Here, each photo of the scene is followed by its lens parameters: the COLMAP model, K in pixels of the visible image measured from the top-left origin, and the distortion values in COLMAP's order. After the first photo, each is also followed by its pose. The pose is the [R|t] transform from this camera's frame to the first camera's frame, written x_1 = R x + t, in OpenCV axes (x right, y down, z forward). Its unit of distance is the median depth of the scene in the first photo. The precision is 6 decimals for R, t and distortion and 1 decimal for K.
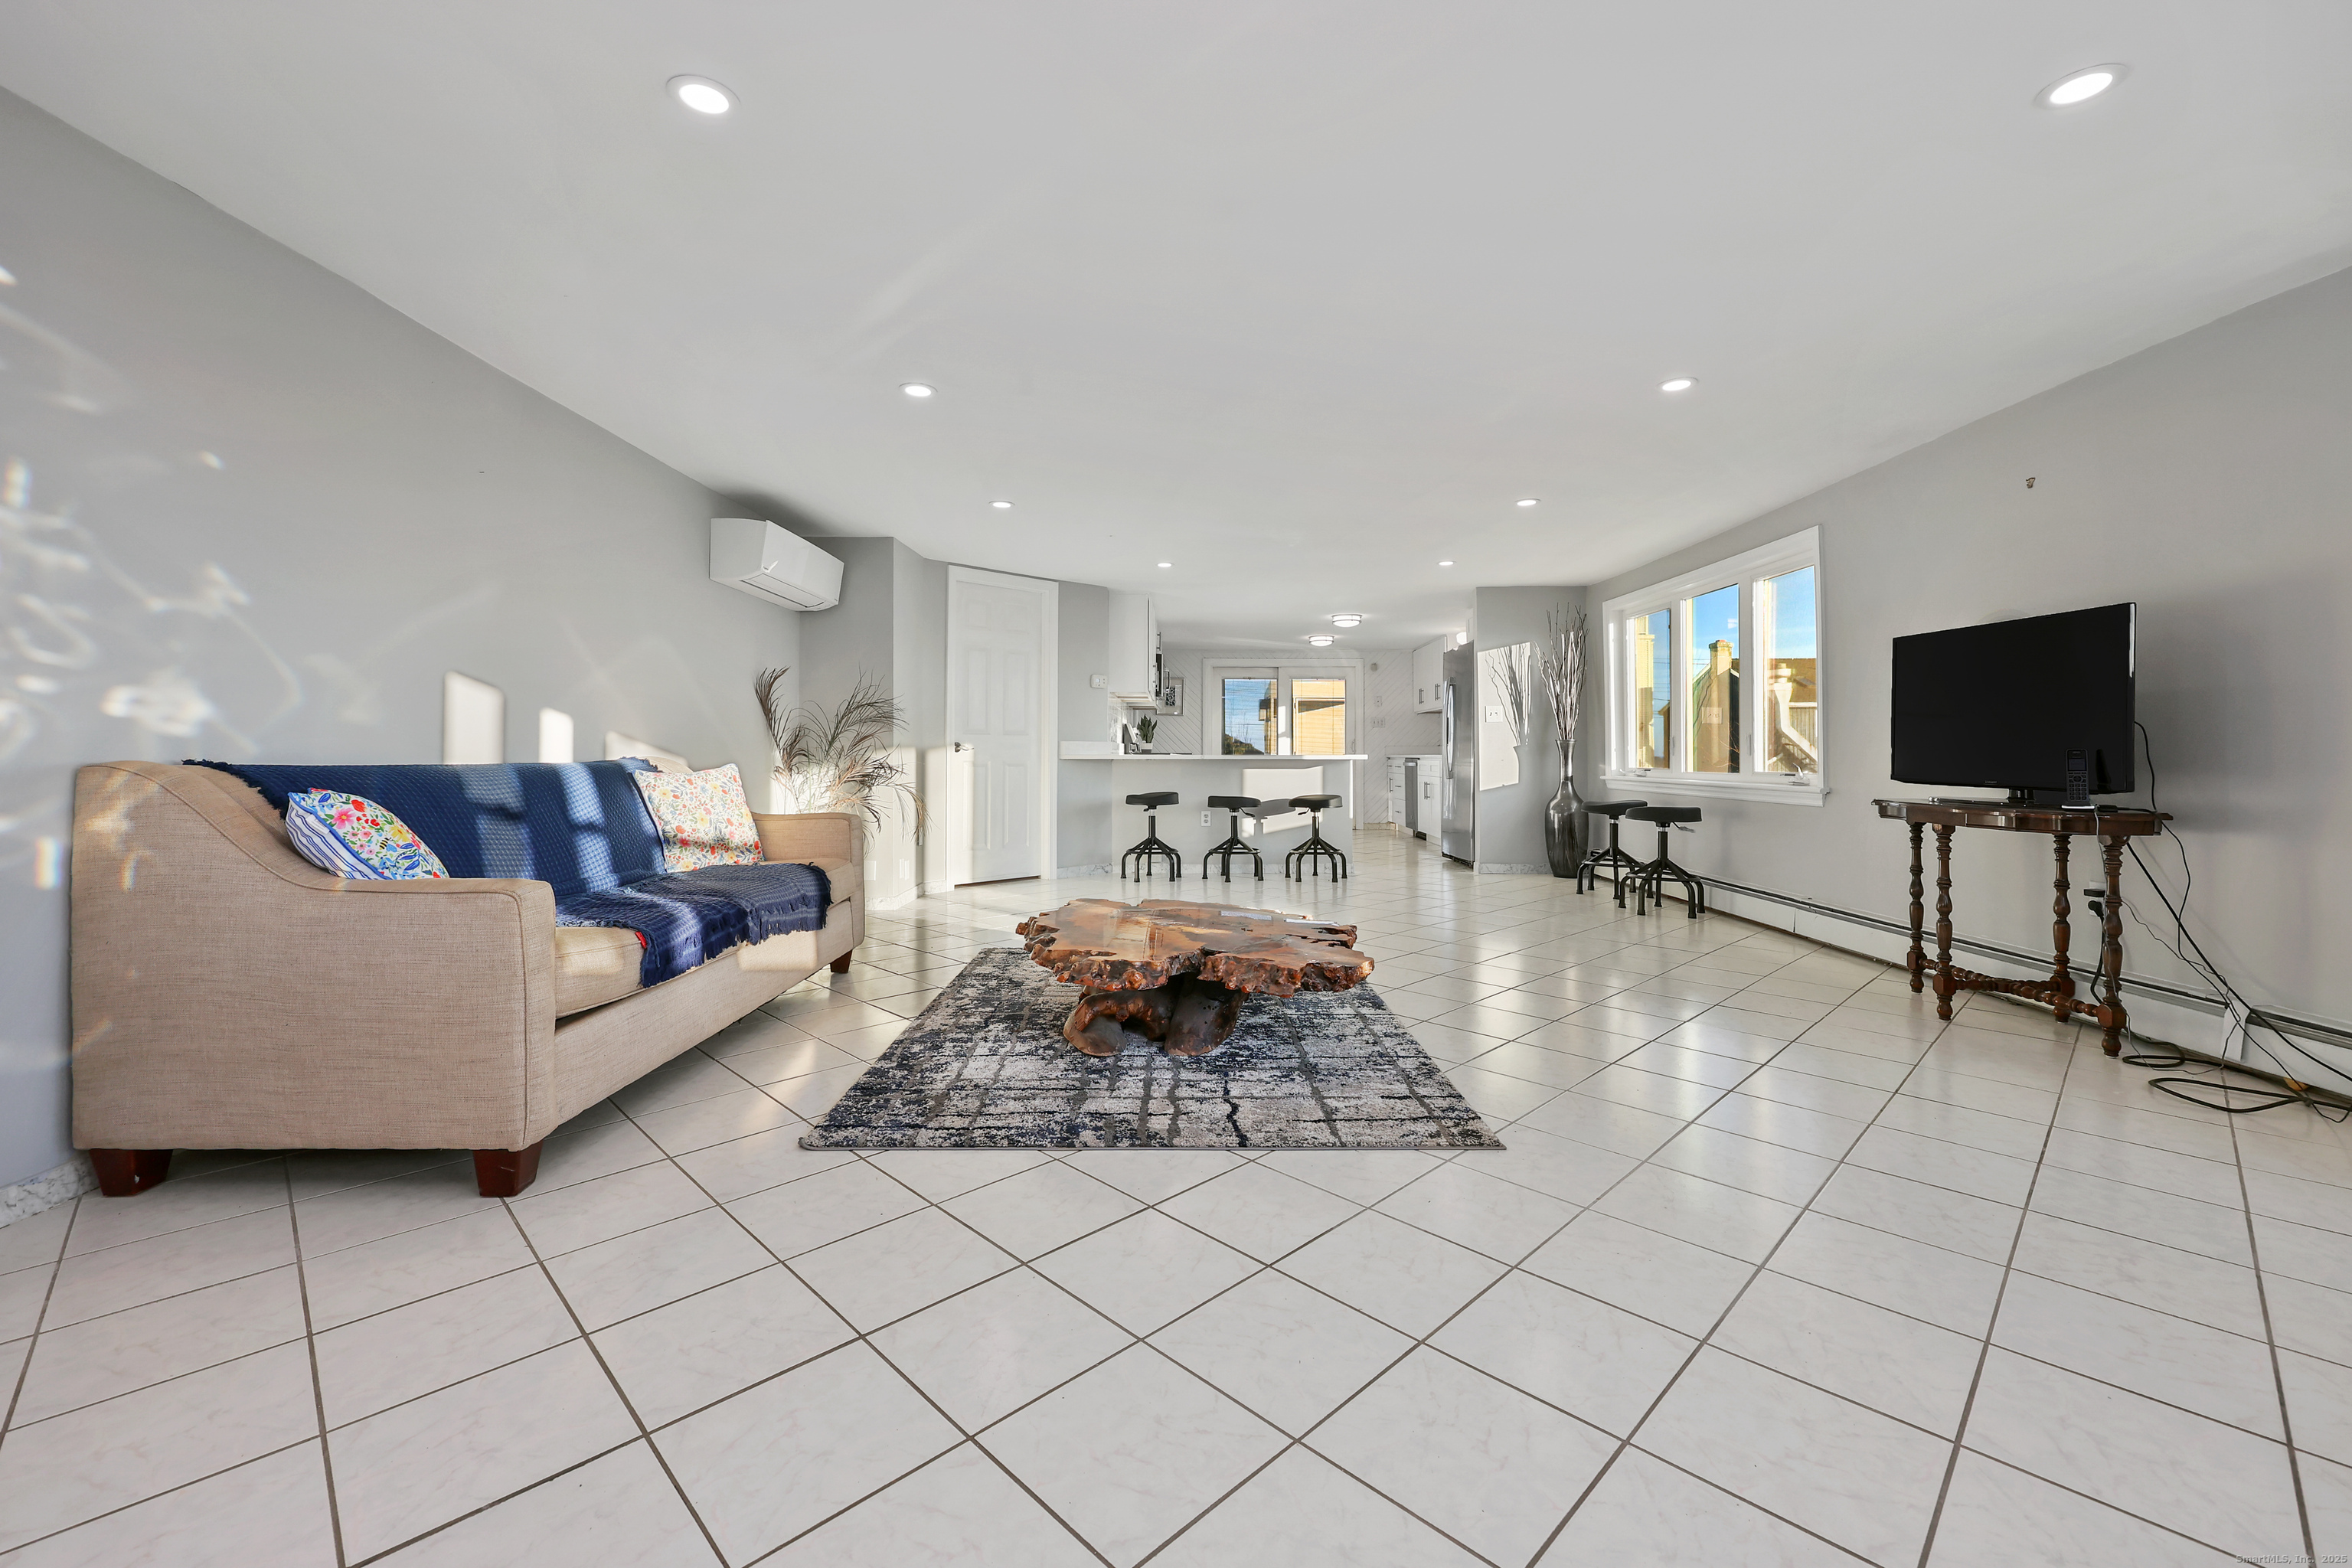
lens RADIAL K [[961.5, 0, 1179.6], [0, 961.5, 743.4], [0, 0, 1]] dist [-0.001181, -0.000069]
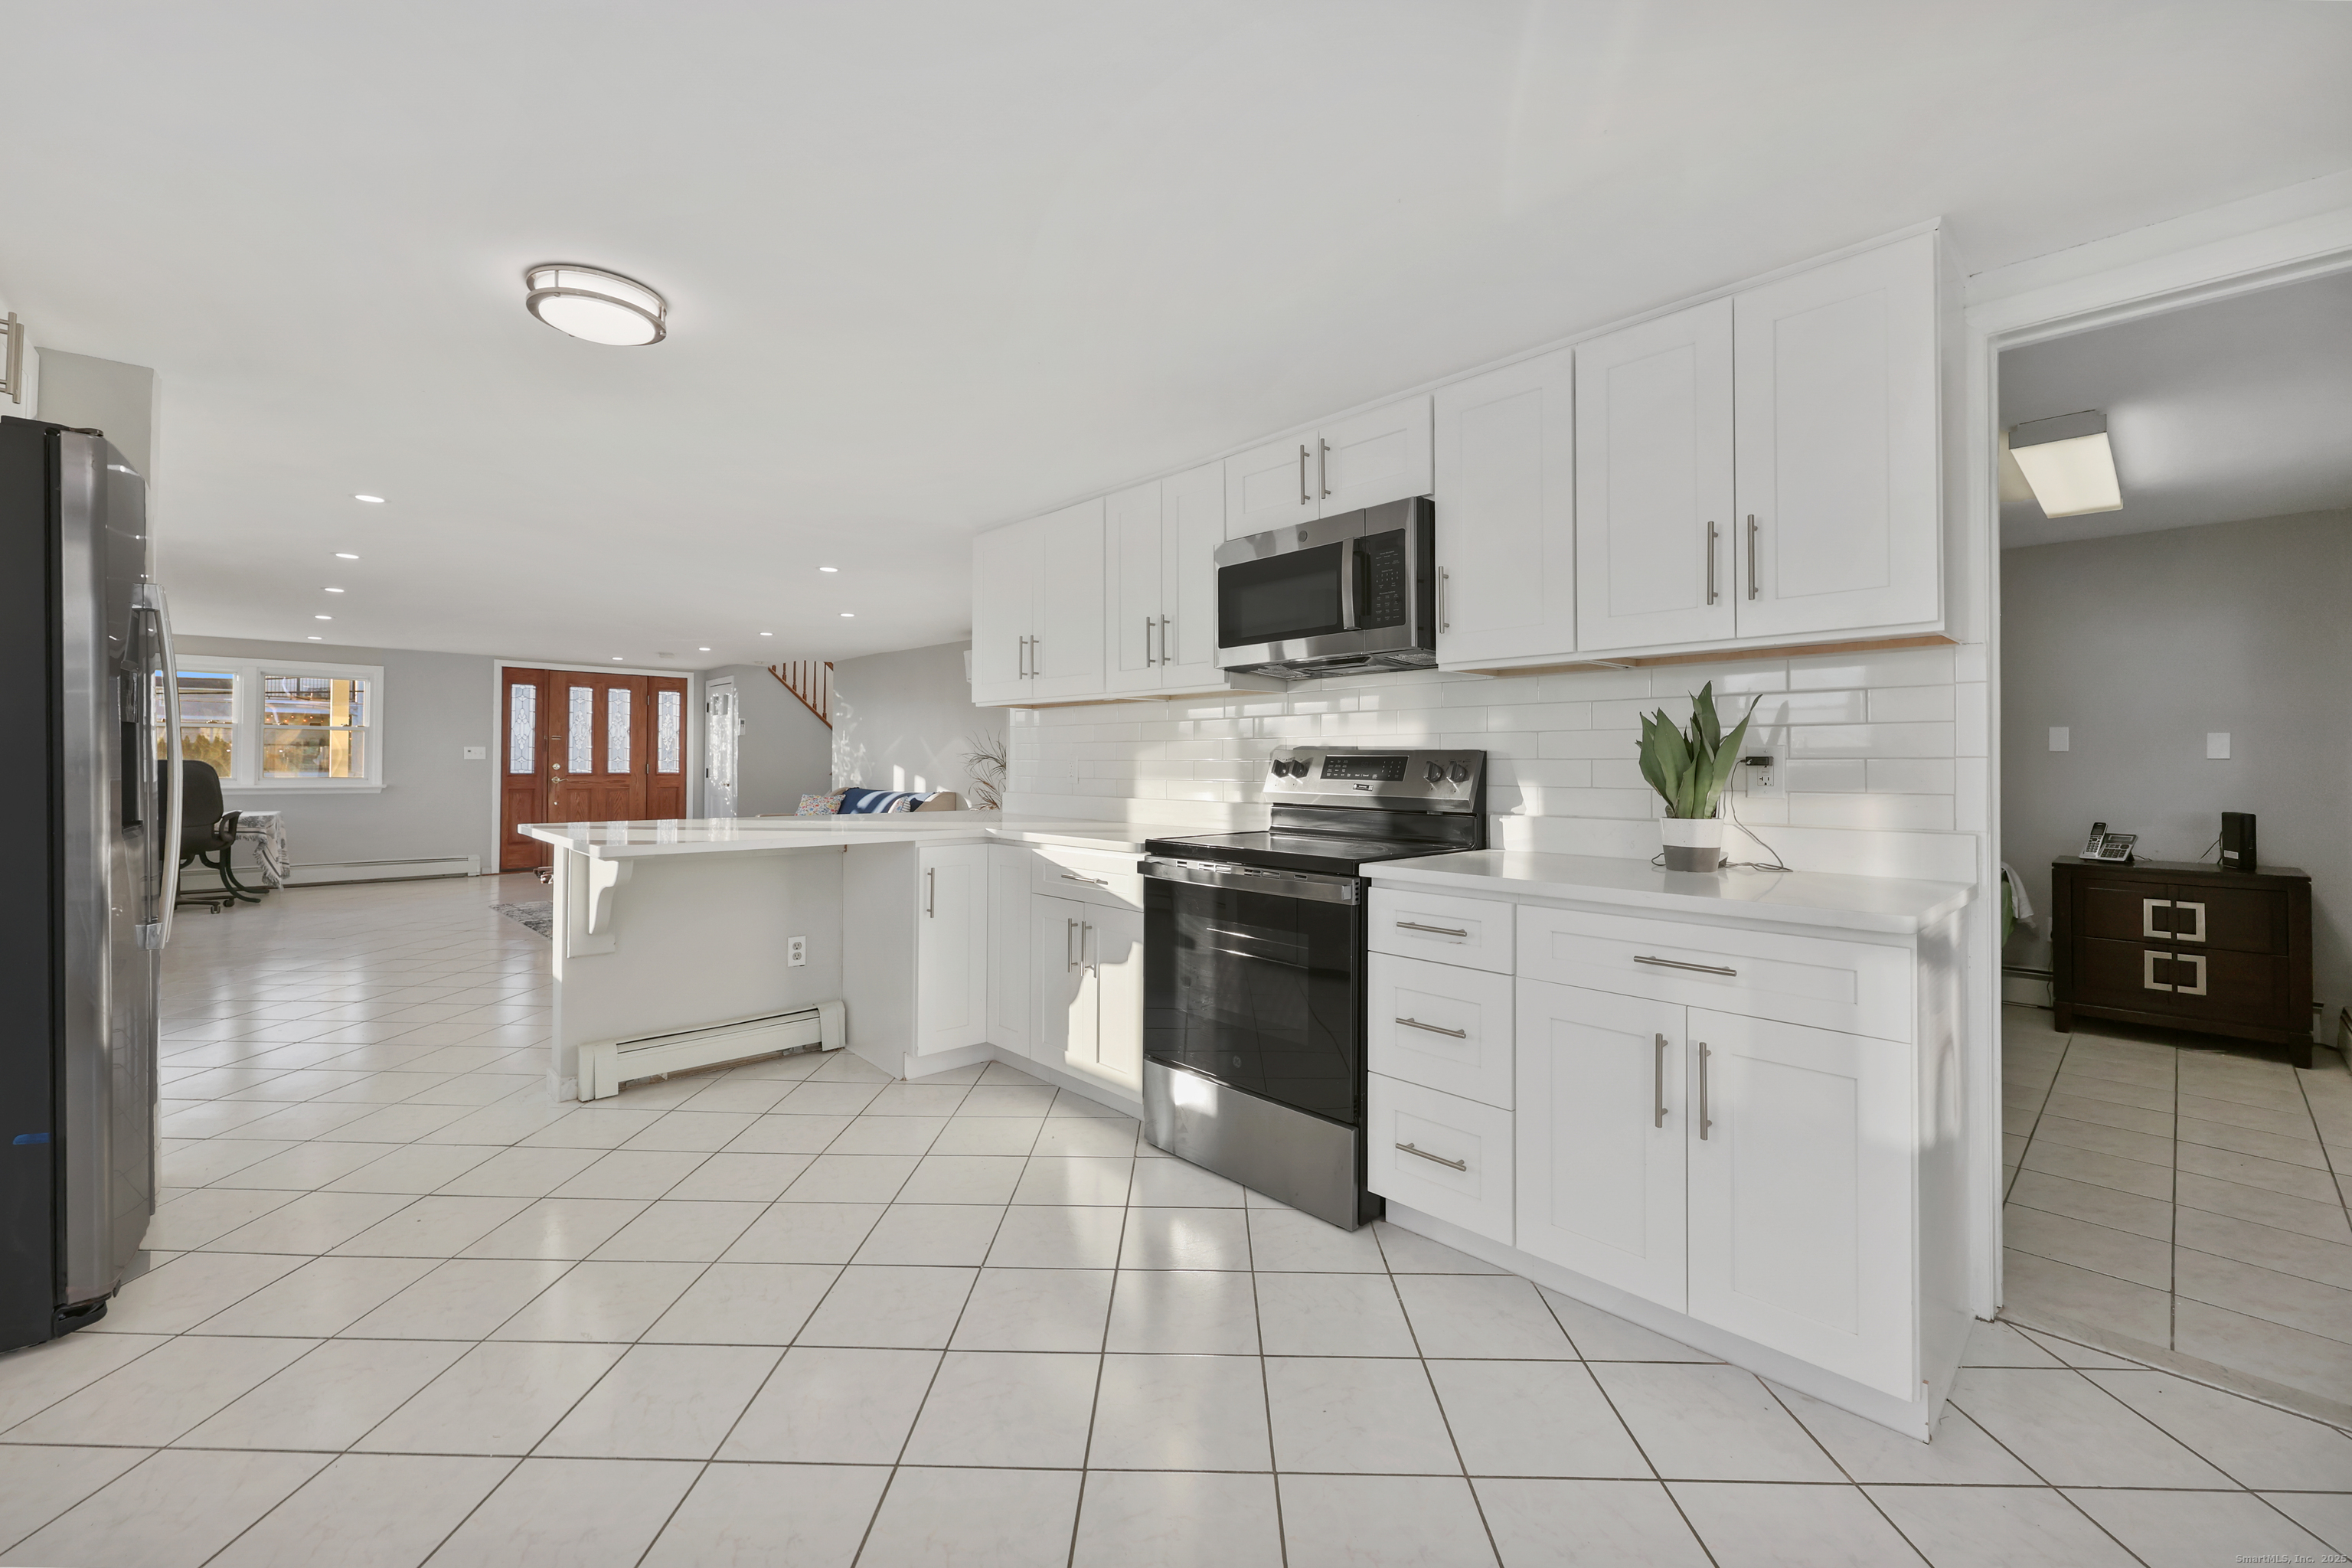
lens RADIAL K [[961.5, 0, 1179.6], [0, 961.5, 743.4], [0, 0, 1]] dist [-0.001181, -0.000069]
pose [[-0.719113, -0.024891, -0.694447, 0.726513], [-0.004121, 0.999493, -0.031557, -0.045283], [0.694881, -0.019831, -0.718851, 3.943928]]
